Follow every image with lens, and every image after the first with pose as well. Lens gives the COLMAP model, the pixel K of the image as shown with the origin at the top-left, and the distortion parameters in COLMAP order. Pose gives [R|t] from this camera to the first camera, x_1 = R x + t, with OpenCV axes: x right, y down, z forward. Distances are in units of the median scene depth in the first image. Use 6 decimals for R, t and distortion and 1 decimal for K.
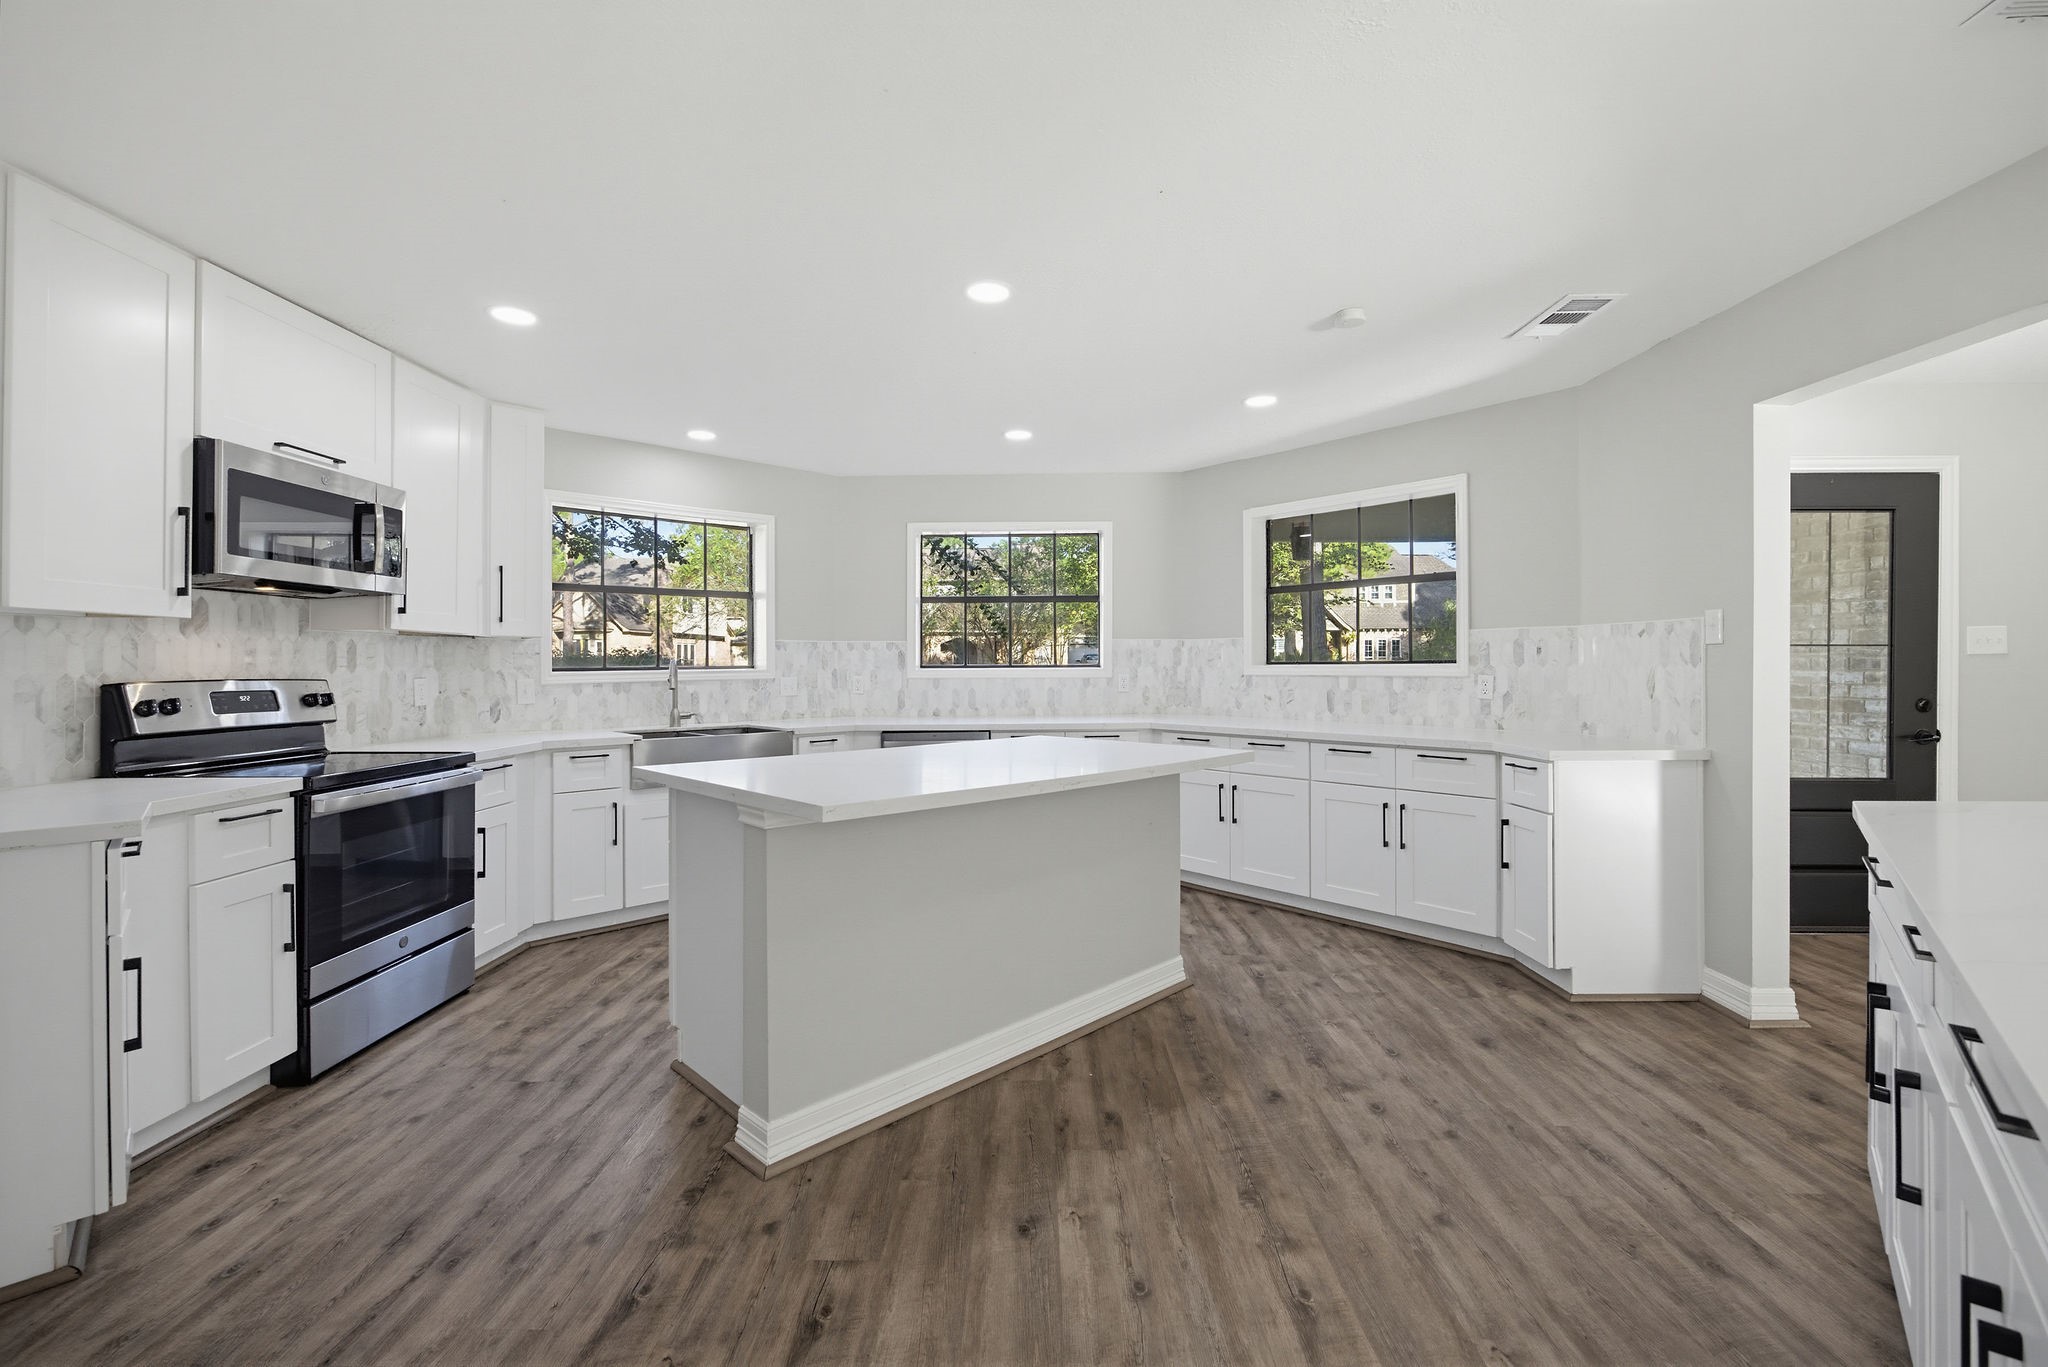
lens RADIAL K [[853.9, 0, 1016.2], [0, 853.9, 664.3], [0, 0, 1]] dist [-0.025951, 0.008879]
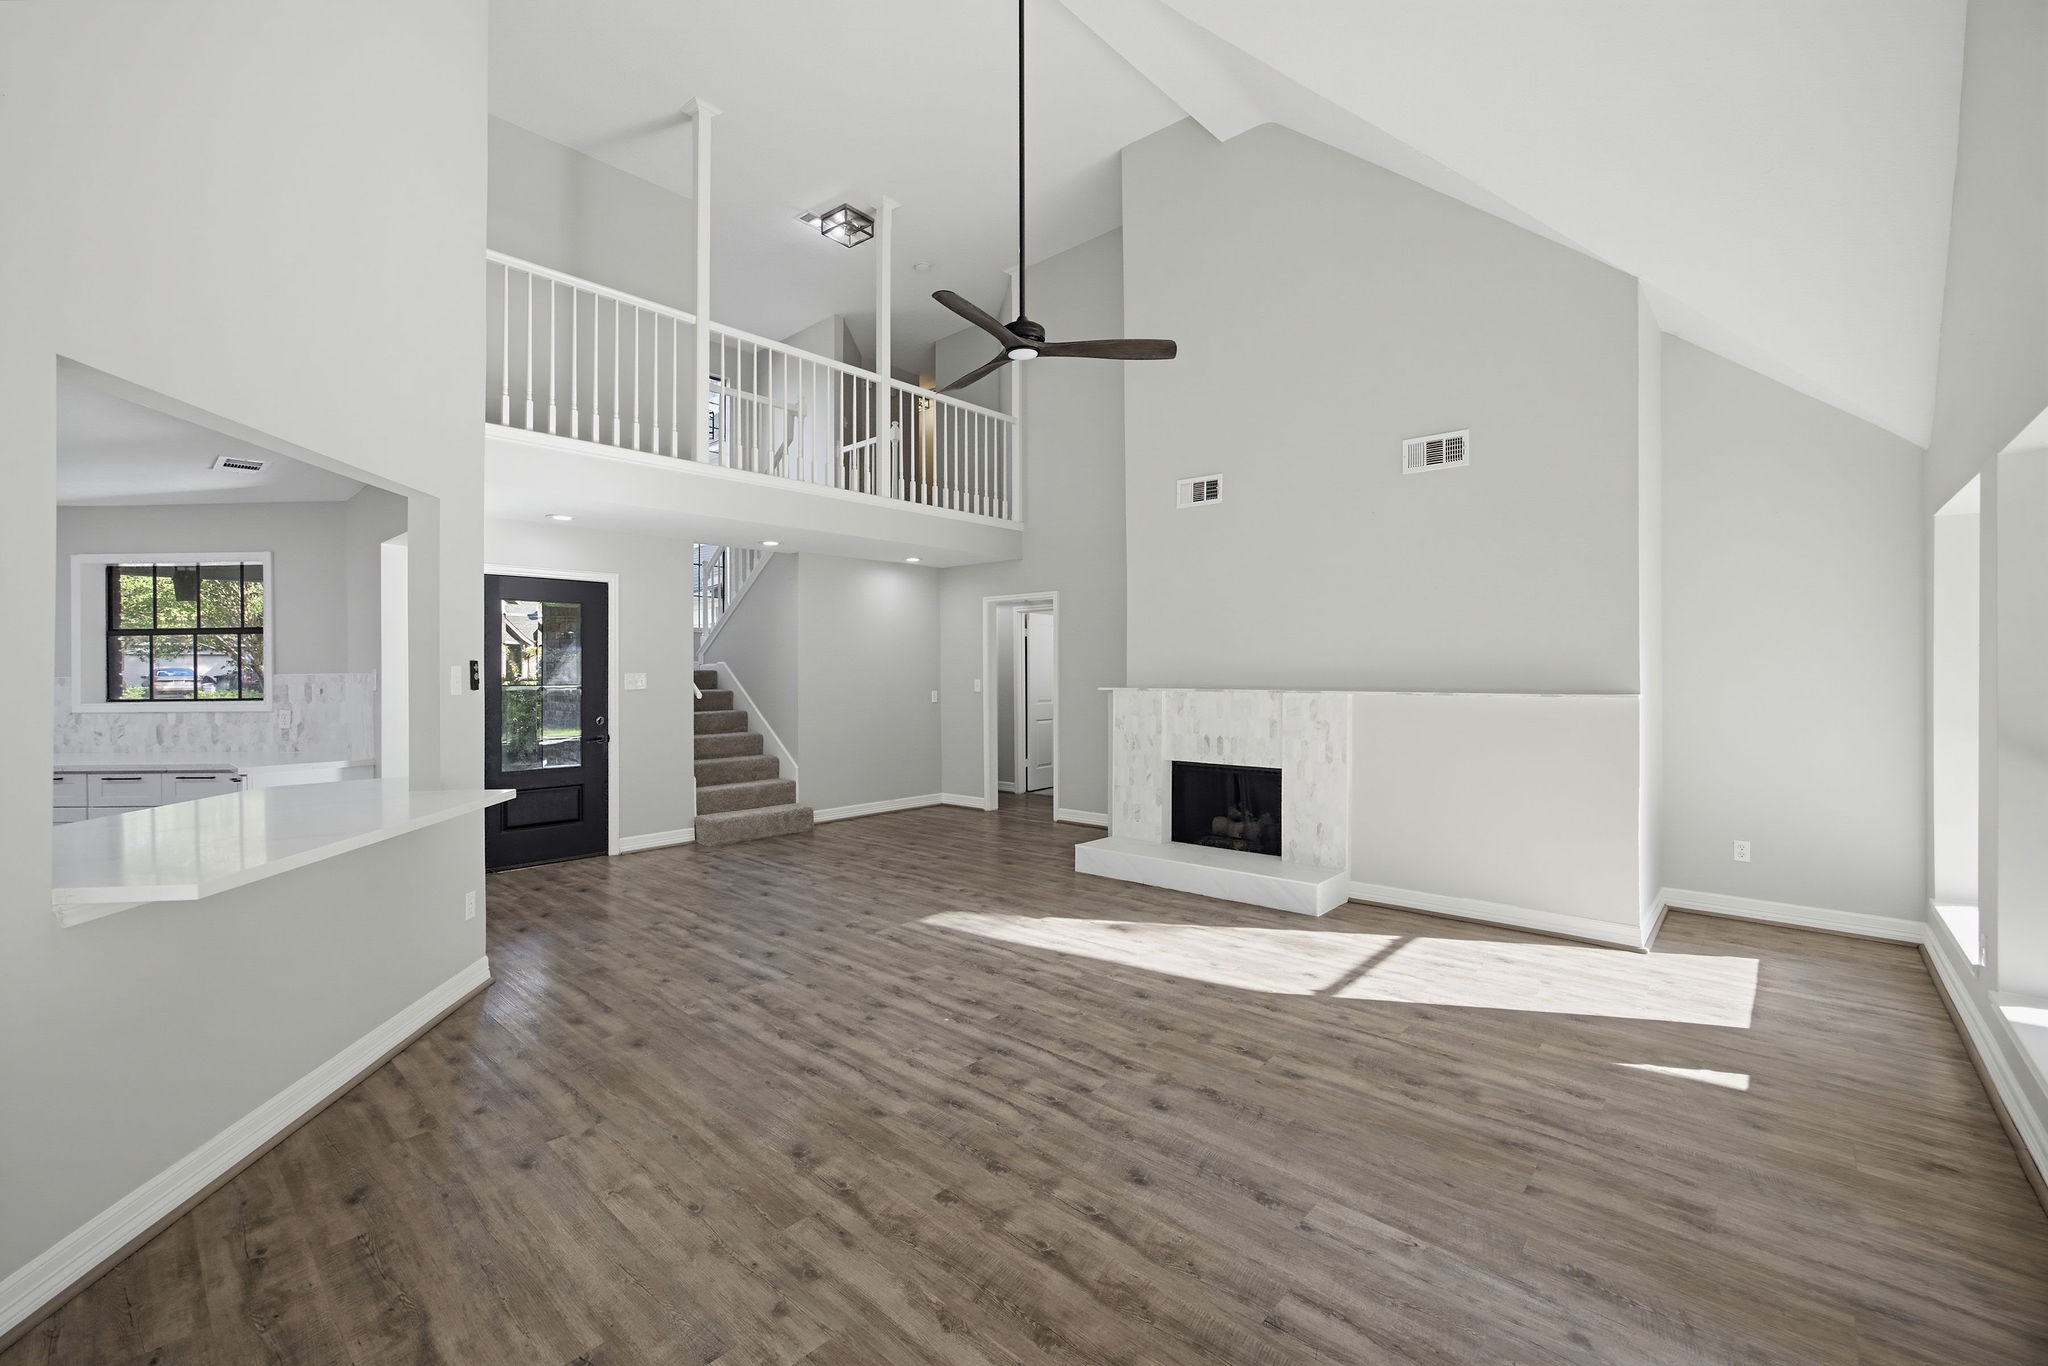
lens RADIAL K [[853.9, 0, 1019.4], [0, 853.9, 669.8], [0, 0, 1]] dist [-0.025951, 0.008879]
pose [[0.653770, 0.000472, 0.756693, 0.345221], [0.005147, 0.999974, -0.005071, -0.039768], [-0.756675, 0.007210, 0.653751, -0.753973]]
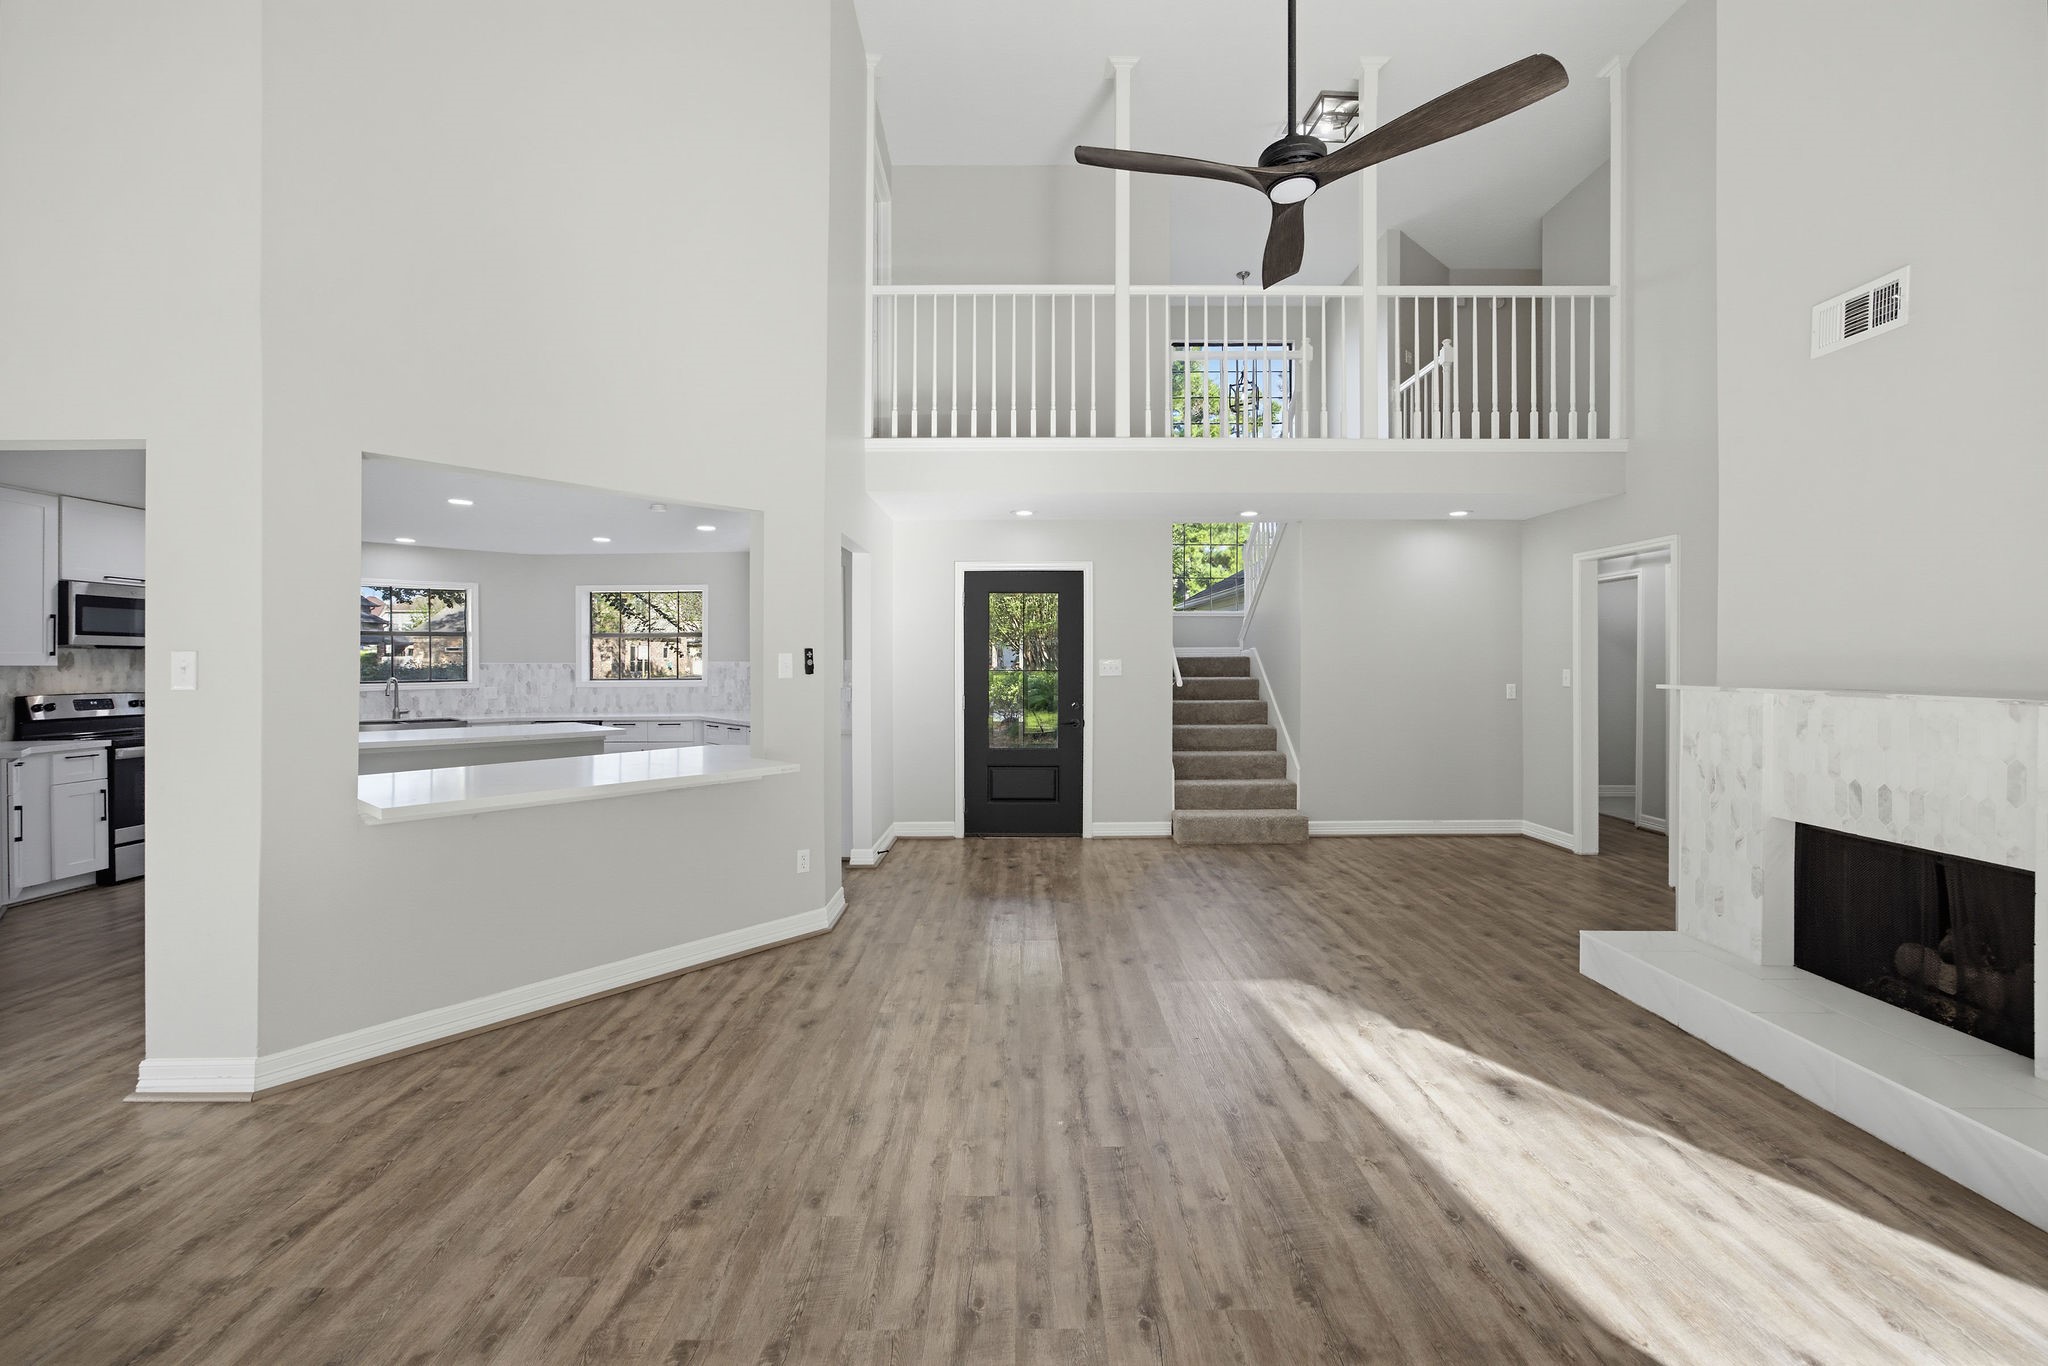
lens RADIAL K [[853.9, 0, 1022.9], [0, 853.9, 663.7], [0, 0, 1]] dist [-0.025951, 0.008879]
pose [[0.999801, -0.000919, 0.019940, 0.940919], [0.000896, 0.999999, 0.001157, -0.039582], [-0.019941, -0.001139, 0.999801, -0.775628]]
